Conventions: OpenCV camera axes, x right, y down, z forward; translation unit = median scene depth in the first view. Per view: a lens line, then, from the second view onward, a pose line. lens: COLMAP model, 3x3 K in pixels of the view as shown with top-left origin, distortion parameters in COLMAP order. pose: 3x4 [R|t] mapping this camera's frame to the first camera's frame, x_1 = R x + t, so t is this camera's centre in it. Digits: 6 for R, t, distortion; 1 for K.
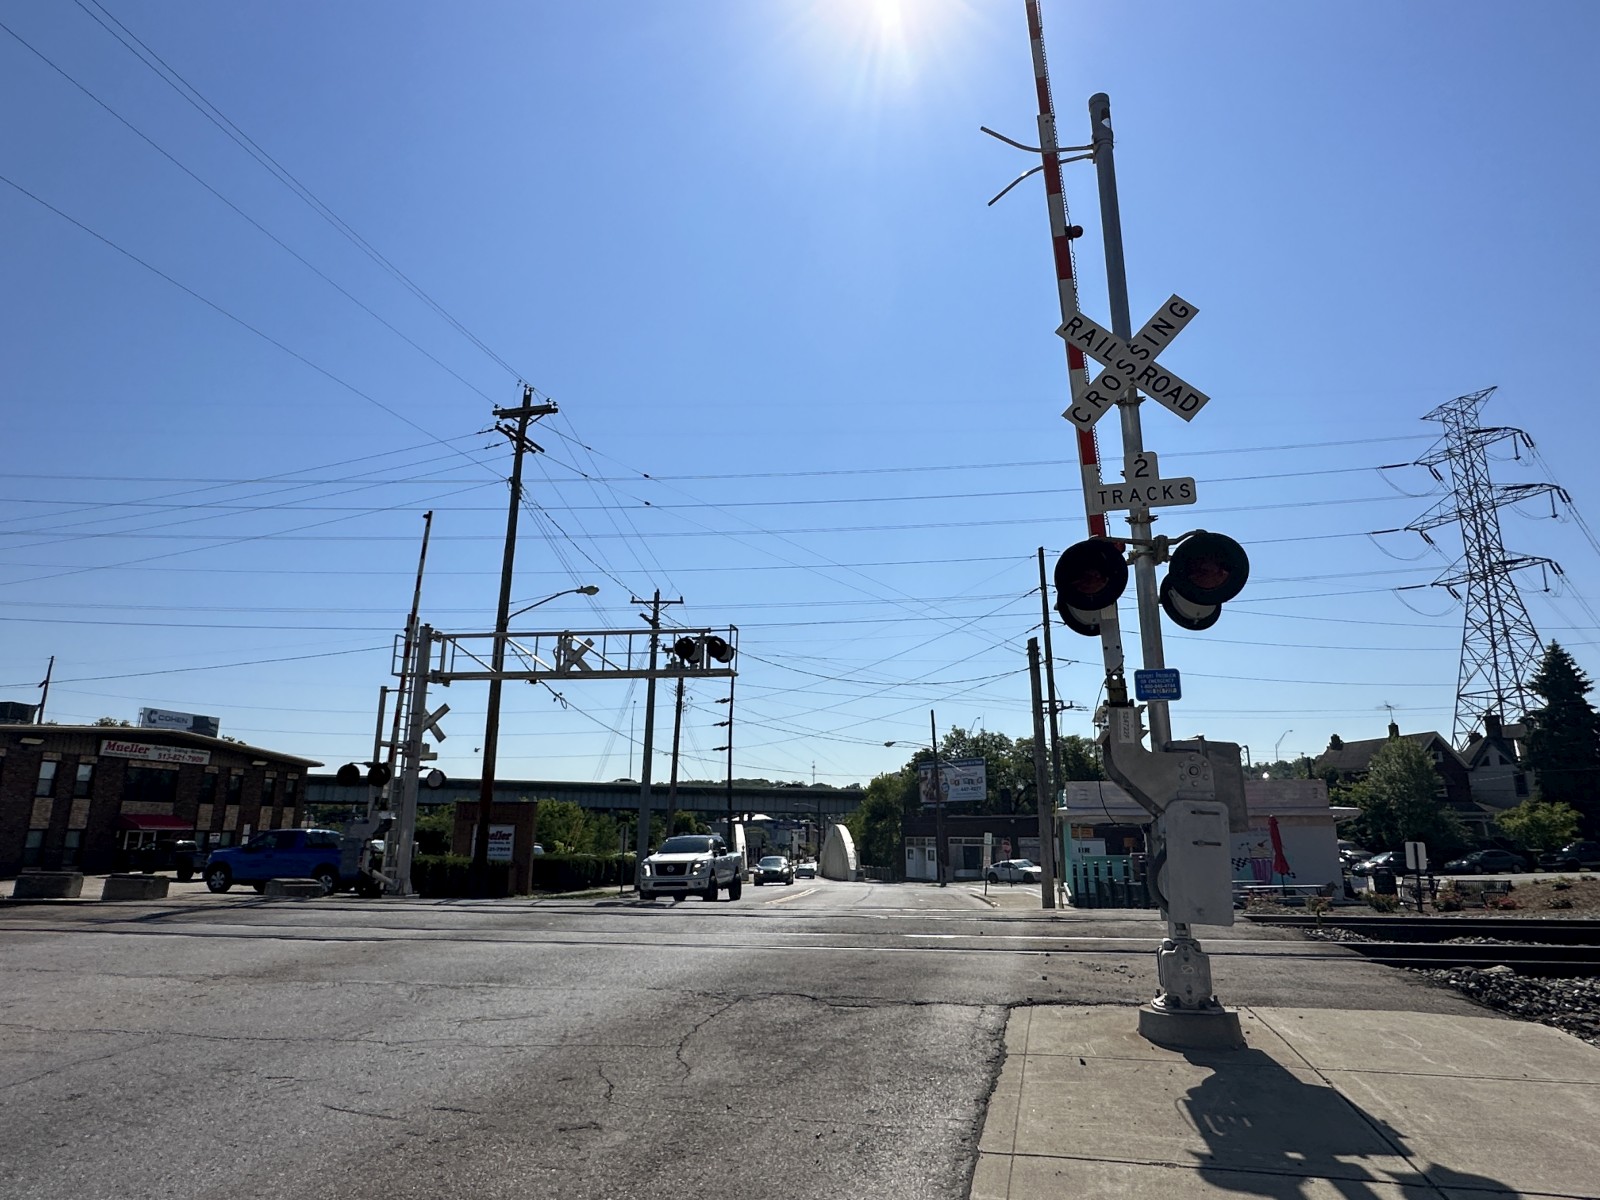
lens RADIAL K [[972.3, 0, 800.0], [0, 972.3, 600.0], [0, 0, 1]] dist [-0.000796, 0.001220]
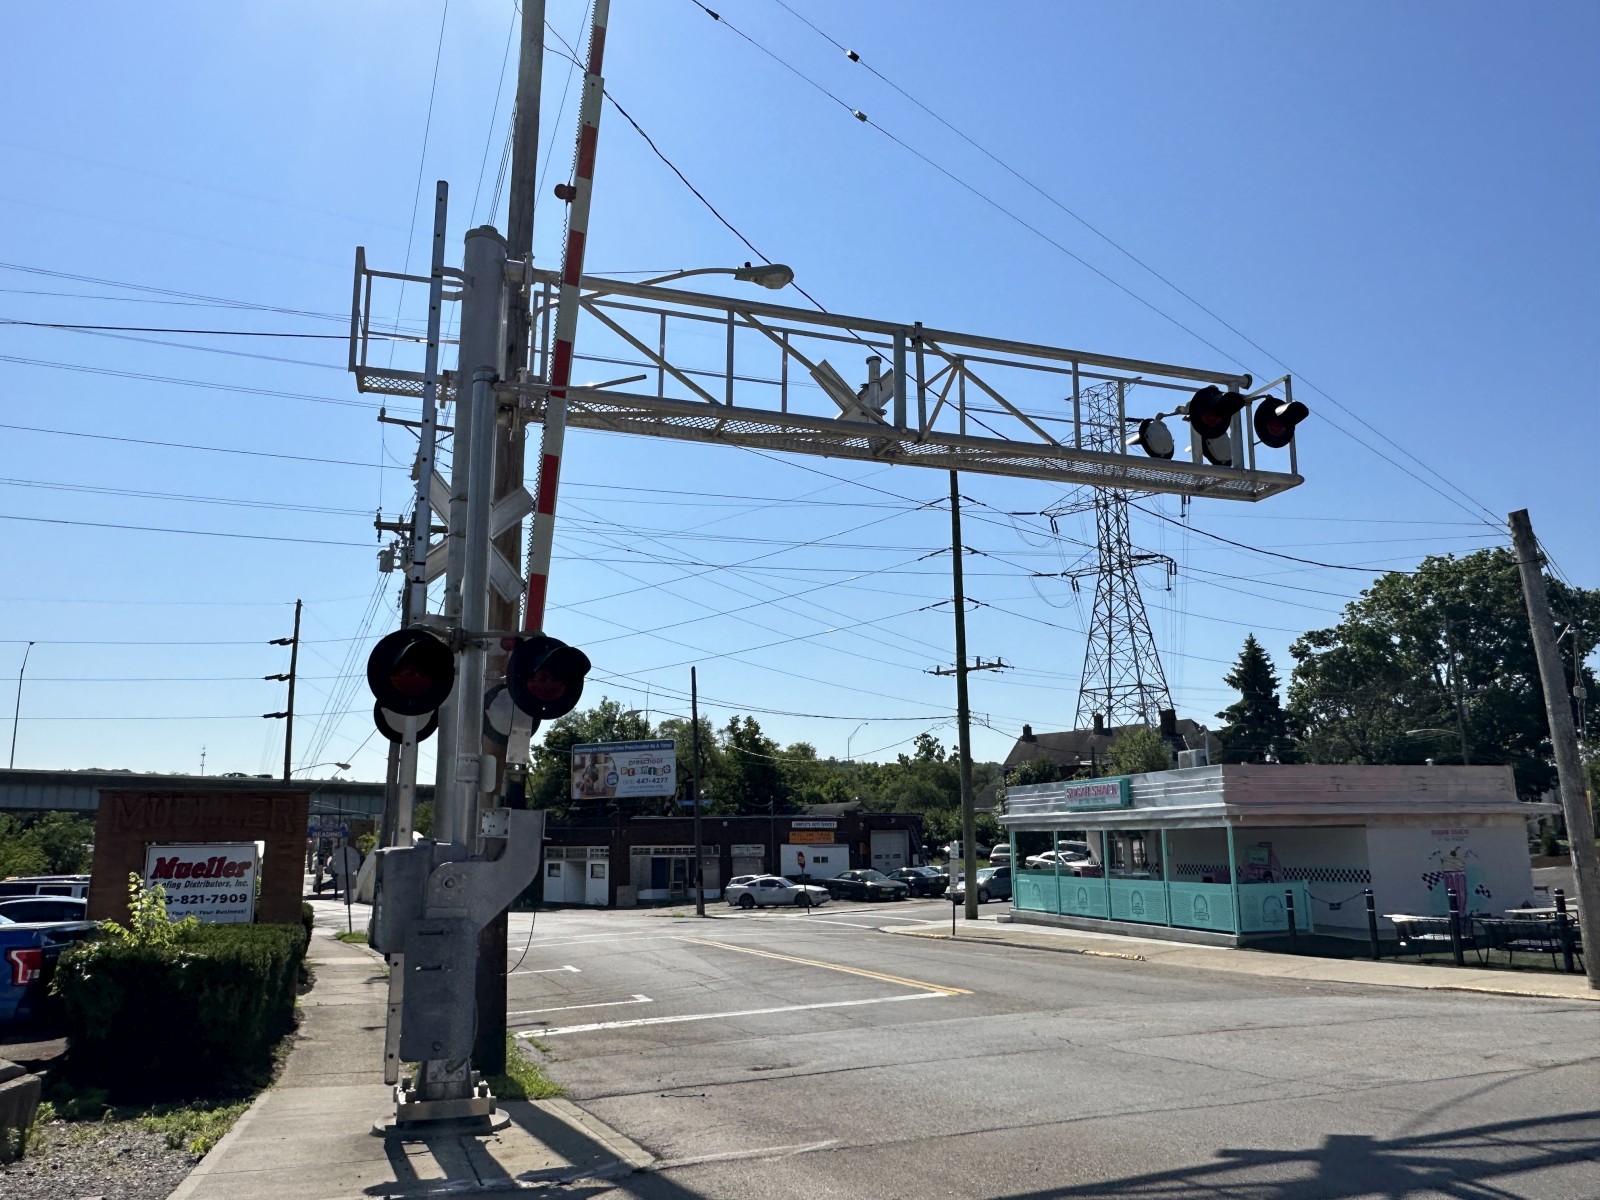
lens RADIAL K [[1136.8, 0, 797.5], [0, 1136.8, 632.7], [0, 0, 1]] dist [0.009214, 0.002798]
pose [[0.877052, 0.070858, 0.475141, -1.195093], [-0.098292, 0.994607, 0.033110, 0.346353], [-0.470232, -0.075741, 0.879287, 1.588155]]
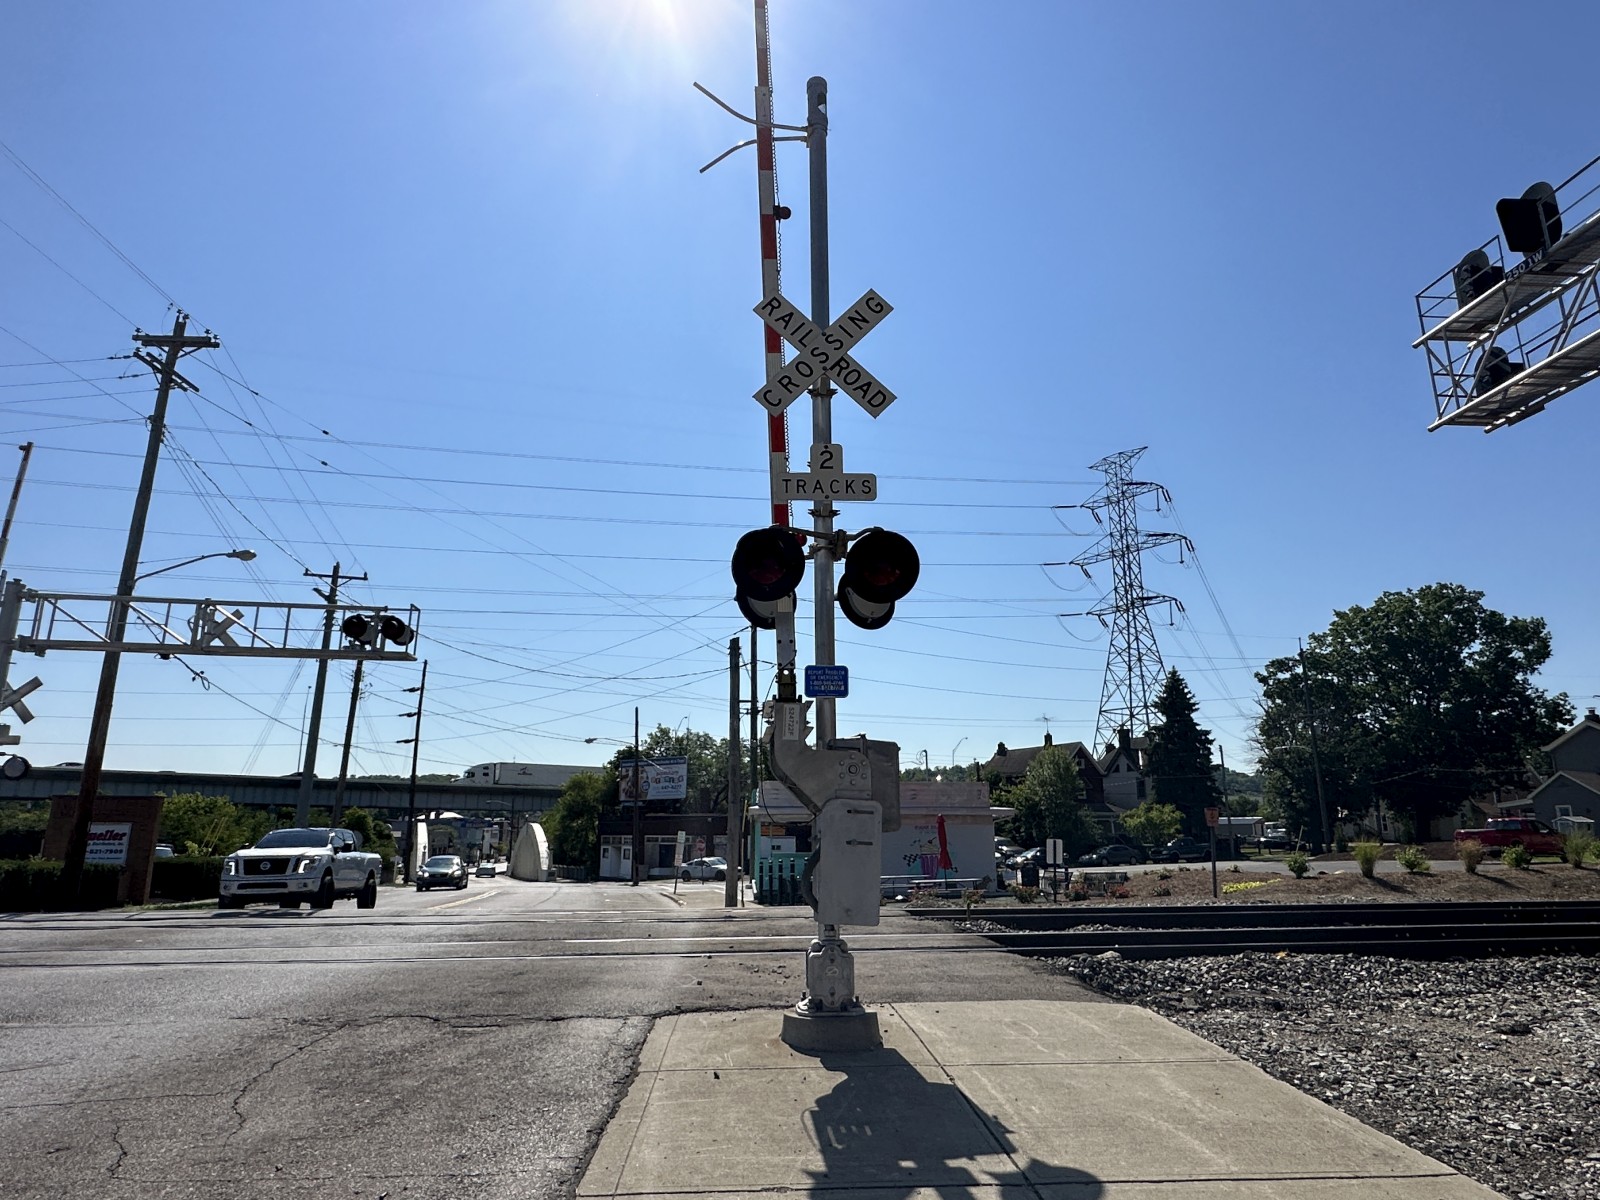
lens RADIAL K [[973.5, 0, 806.7], [0, 973.5, 611.9], [0, 0, 1]] dist [-0.000276, 0.000443]
pose [[0.954333, 0.063968, 0.291817, 0.040668], [-0.067902, 0.997686, 0.003361, 0.010710], [-0.290927, -0.023022, 0.956468, 0.048681]]
